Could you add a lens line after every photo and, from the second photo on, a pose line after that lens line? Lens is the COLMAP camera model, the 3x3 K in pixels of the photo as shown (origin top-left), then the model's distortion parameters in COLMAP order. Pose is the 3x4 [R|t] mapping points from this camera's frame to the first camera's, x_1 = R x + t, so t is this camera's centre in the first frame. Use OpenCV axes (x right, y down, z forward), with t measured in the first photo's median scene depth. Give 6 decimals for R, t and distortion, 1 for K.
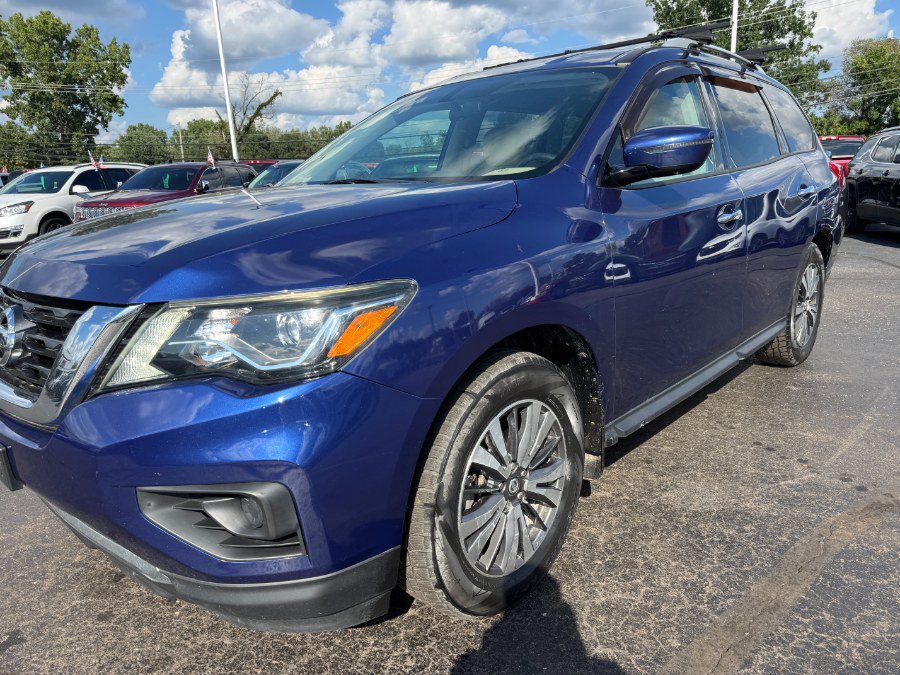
lens RADIAL K [[643.5, 0, 448.9], [0, 643.5, 343.1], [0, 0, 1]] dist [-0.004779, -0.002600]
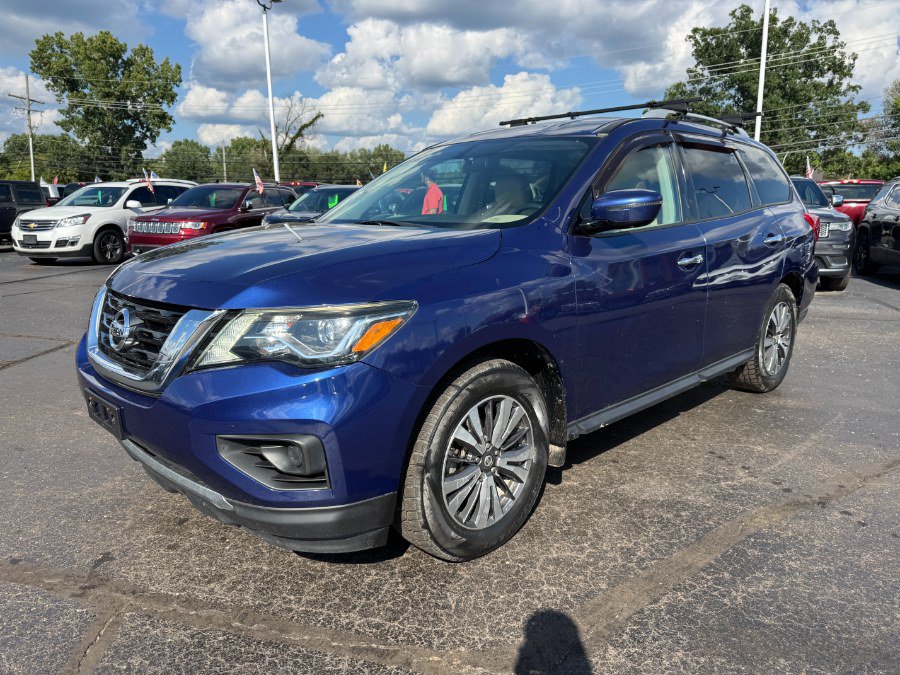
lens RADIAL K [[643.5, 0, 448.2], [0, 643.5, 337.9], [0, 0, 1]] dist [-0.004779, -0.002600]
pose [[0.997973, 0.045797, -0.044186, 0.055447], [-0.047666, 0.997971, -0.042221, 0.025990], [0.042163, 0.044242, 0.998131, -0.269954]]
